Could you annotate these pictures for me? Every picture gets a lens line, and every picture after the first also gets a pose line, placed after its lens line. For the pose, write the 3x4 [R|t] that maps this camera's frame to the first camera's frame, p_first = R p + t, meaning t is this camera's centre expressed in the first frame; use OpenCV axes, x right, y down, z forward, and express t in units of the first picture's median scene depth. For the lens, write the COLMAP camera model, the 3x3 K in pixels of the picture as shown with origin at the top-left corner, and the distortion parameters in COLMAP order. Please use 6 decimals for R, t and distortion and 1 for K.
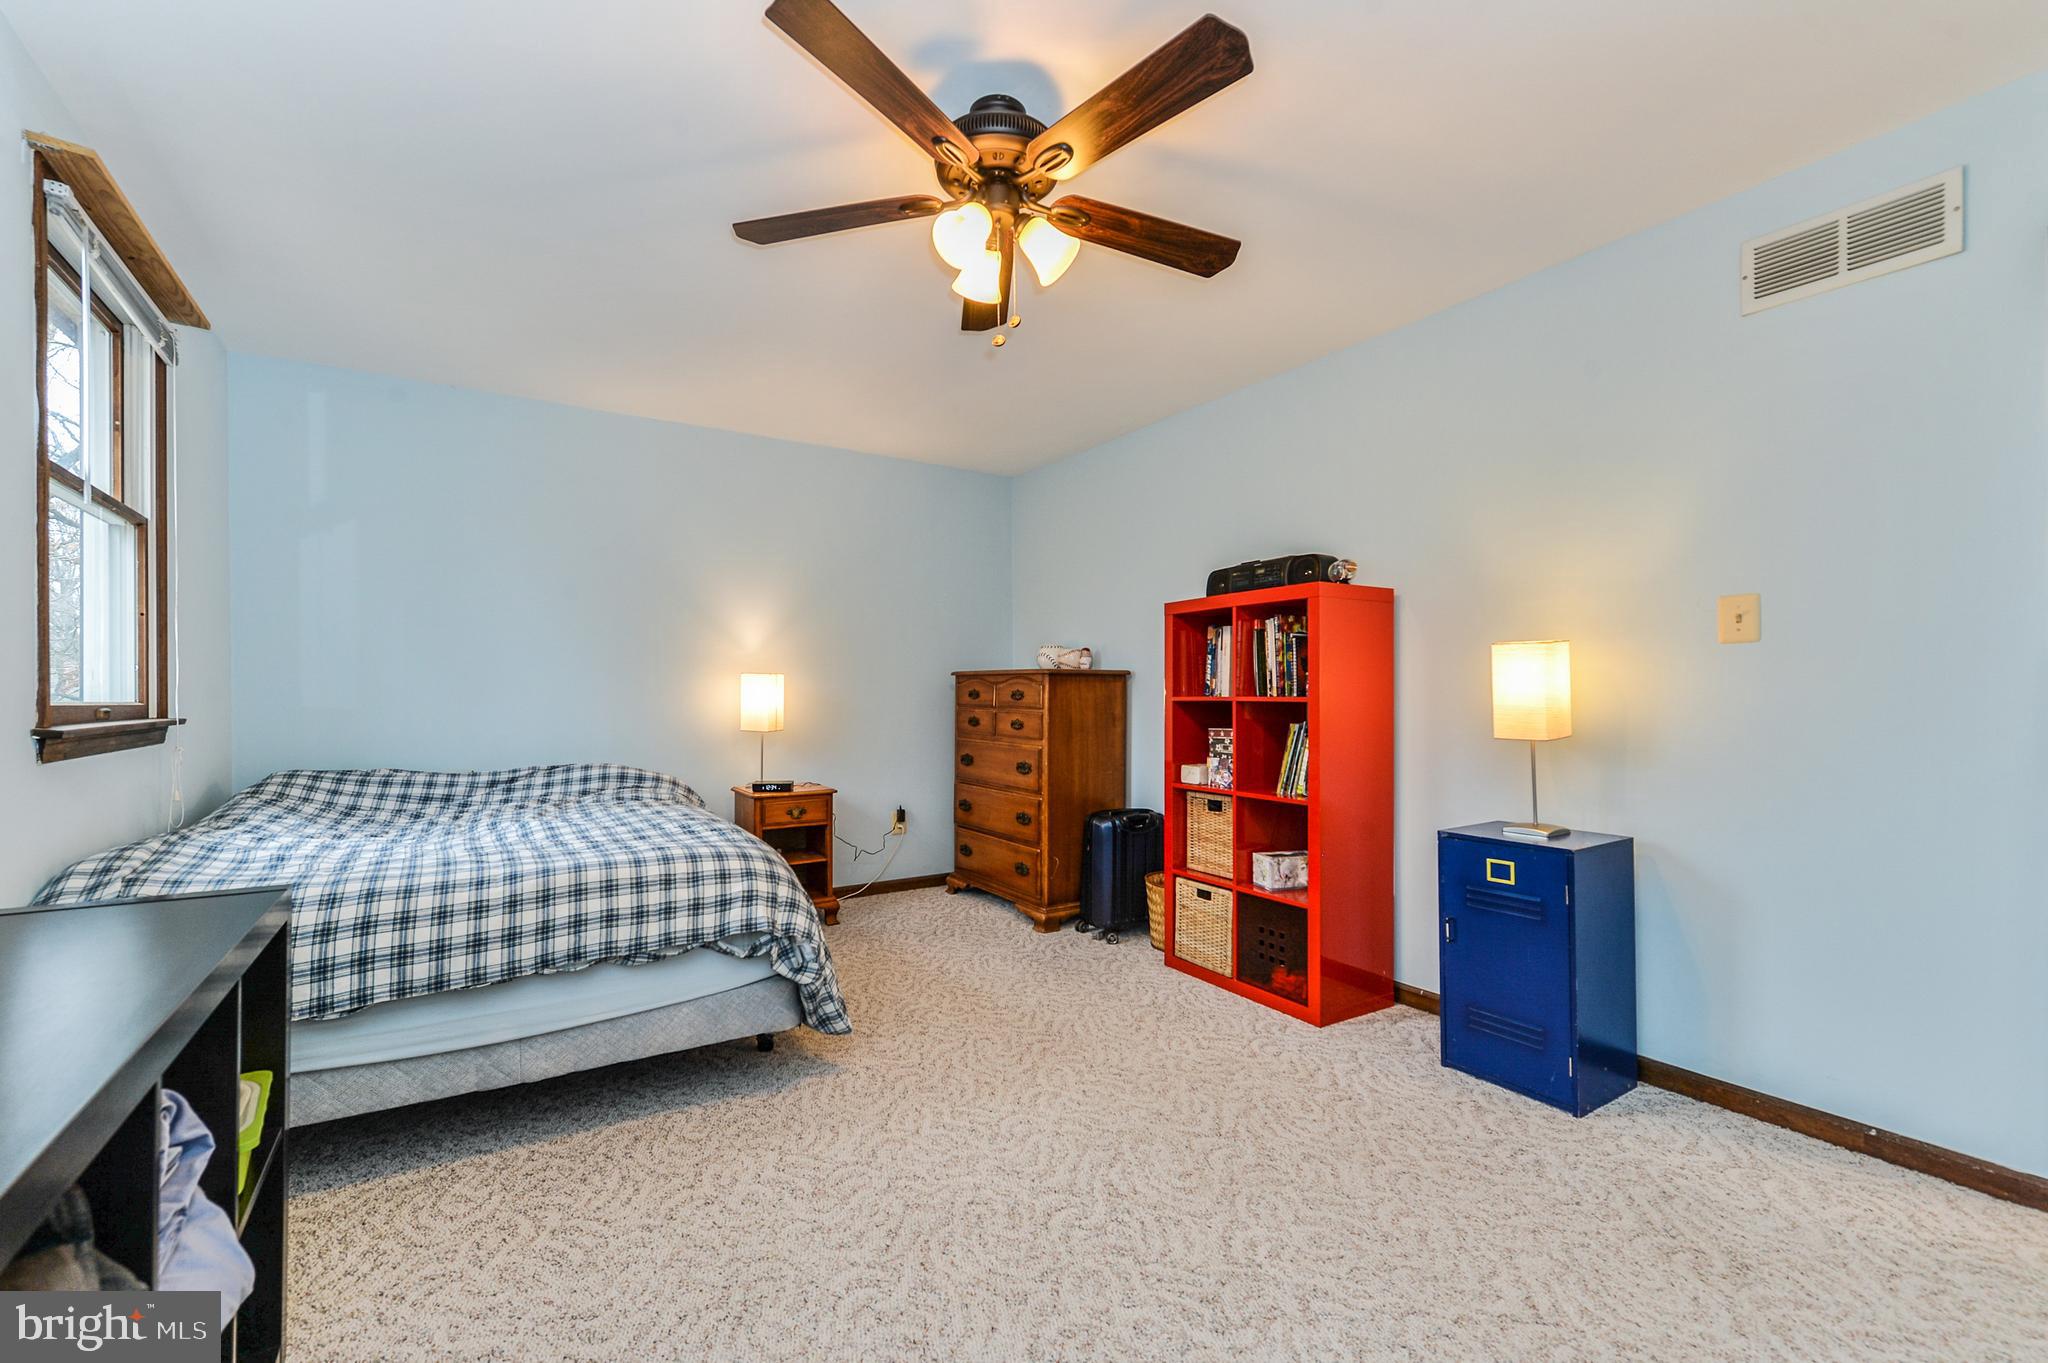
lens RADIAL K [[852.1, 0, 1024.0], [0, 852.1, 681.5], [0, 0, 1]] dist [0.009307, 0.000004]
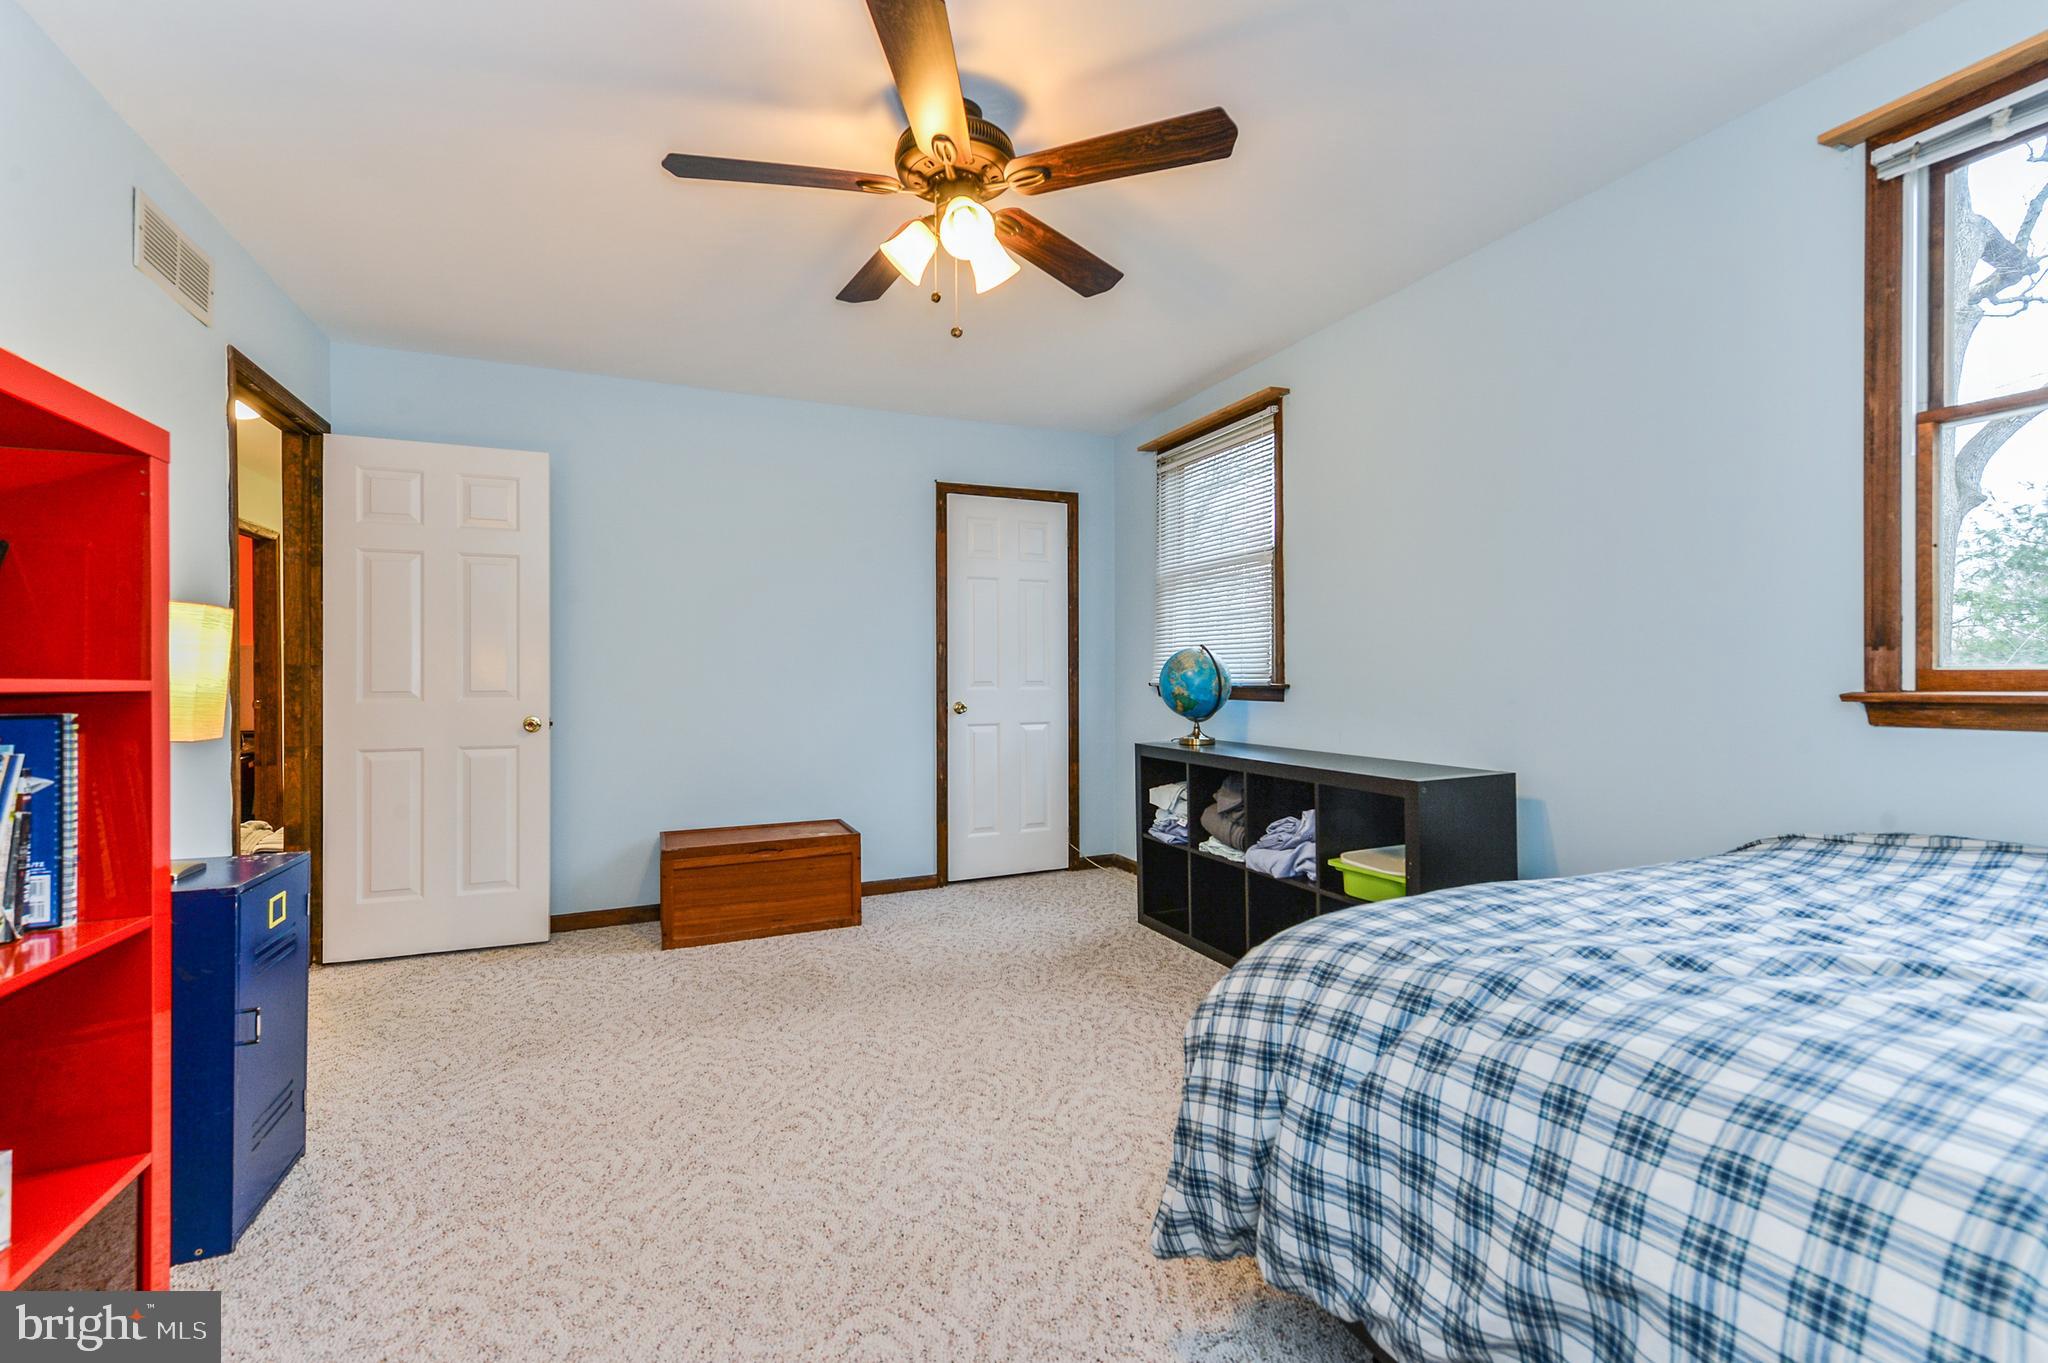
lens RADIAL K [[852.1, 0, 1024.0], [0, 852.1, 681.5], [0, 0, 1]] dist [0.009307, 0.000004]
pose [[-0.988212, 0.004947, 0.153010, -0.224692], [0.003748, 0.999960, -0.008124, 0.030499], [-0.153044, -0.007455, -0.988191, 1.737242]]
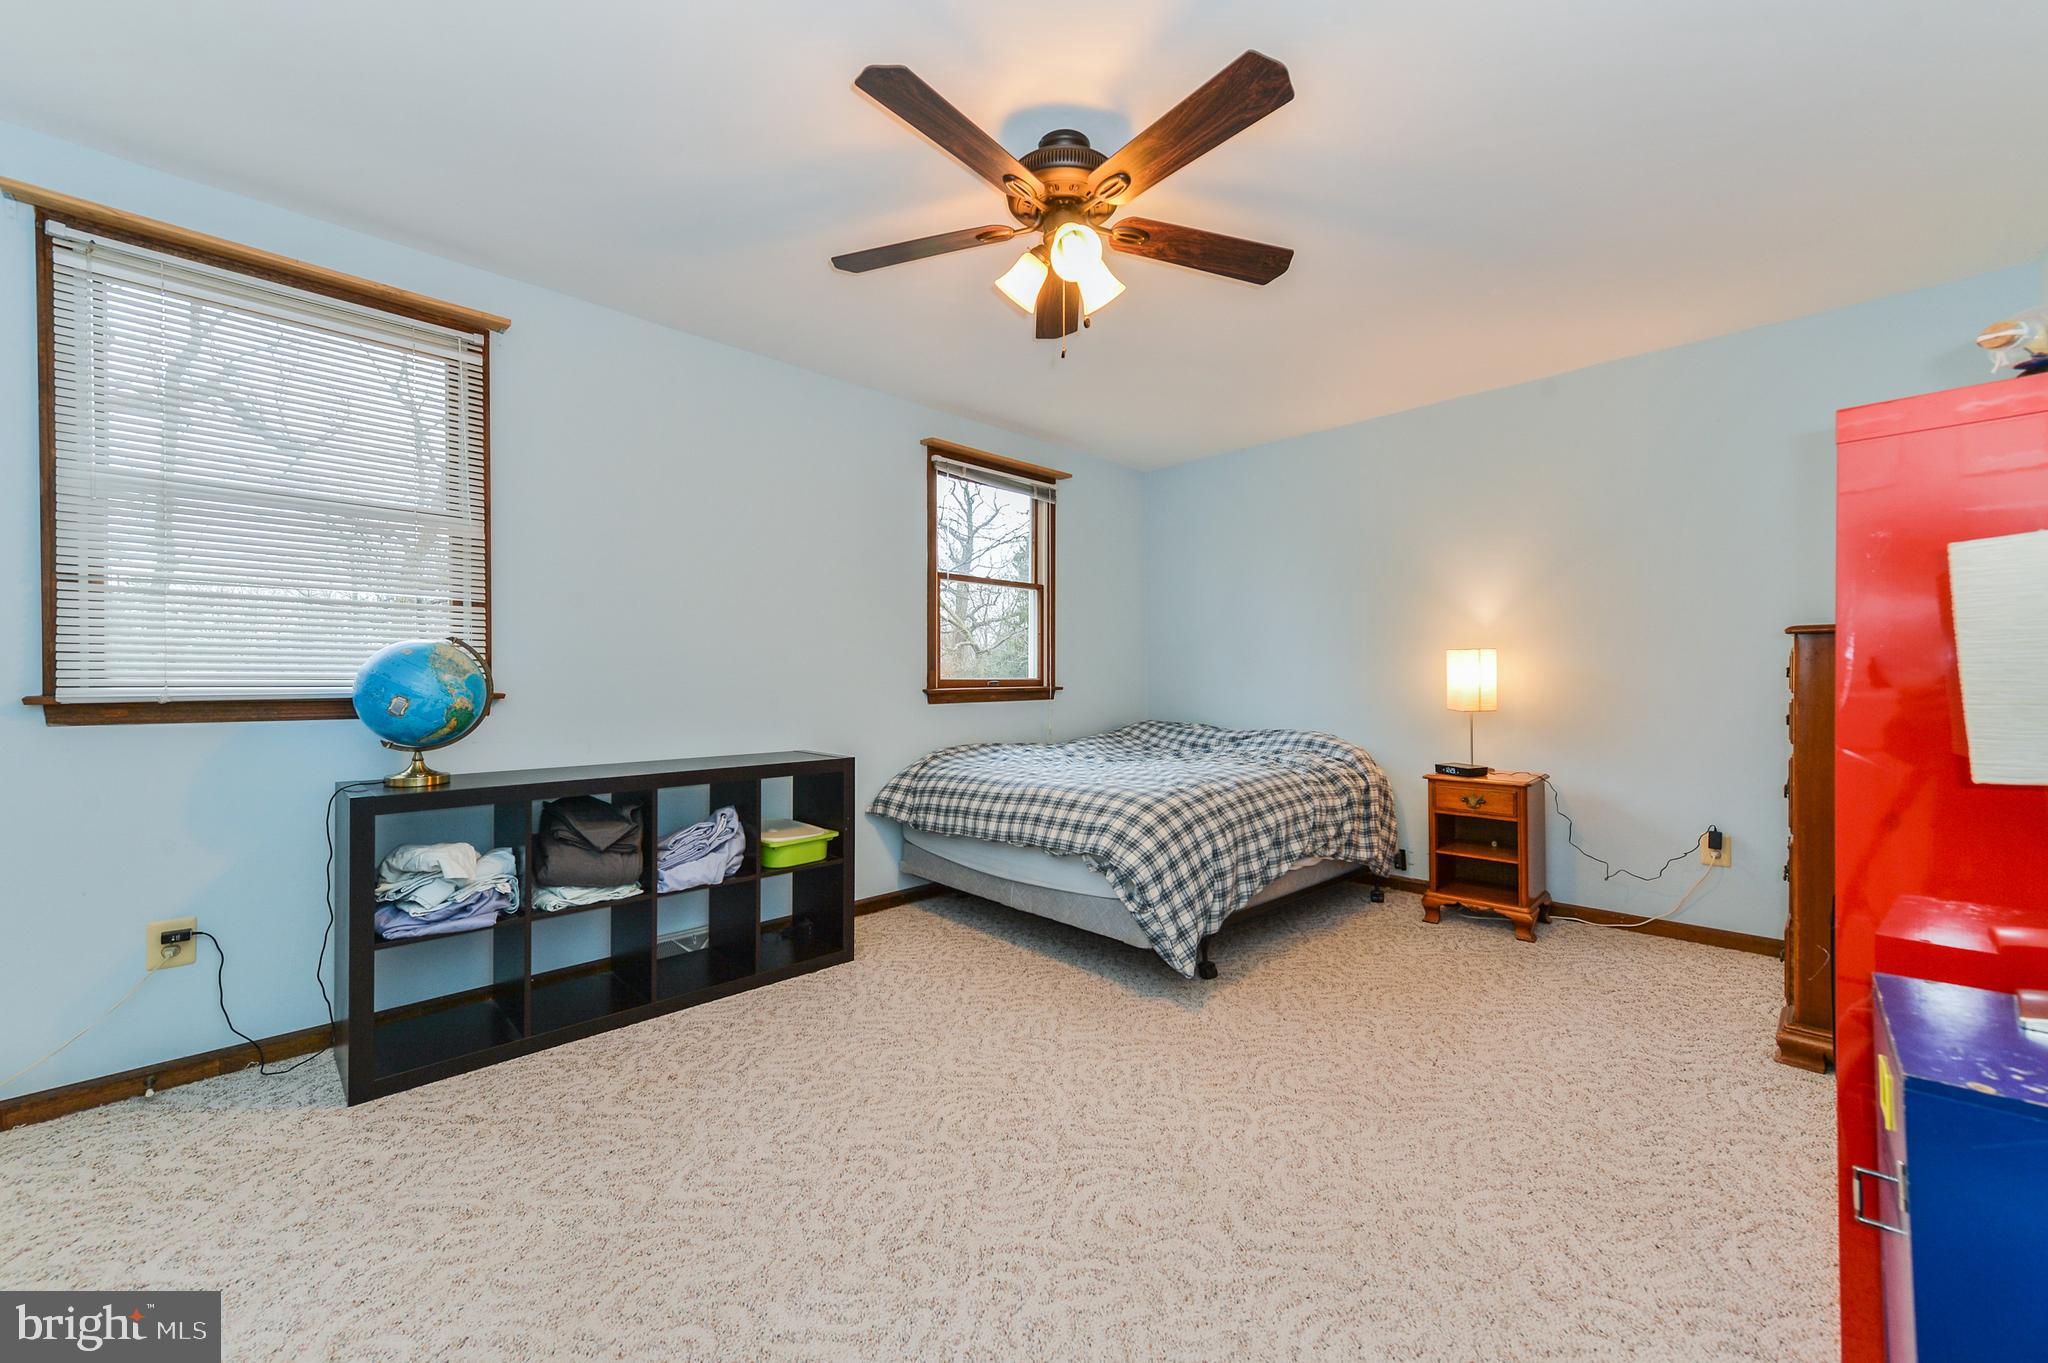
lens RADIAL K [[795.4, 0, 1019.5], [0, 795.4, 683.9], [0, 0, 1]] dist [0.009177, 0.000021]
pose [[0.199978, 0.006277, -0.979780, 0.833328], [0.021166, 0.999718, 0.010725, 0.016705], [0.979572, -0.022883, 0.199789, 0.641332]]
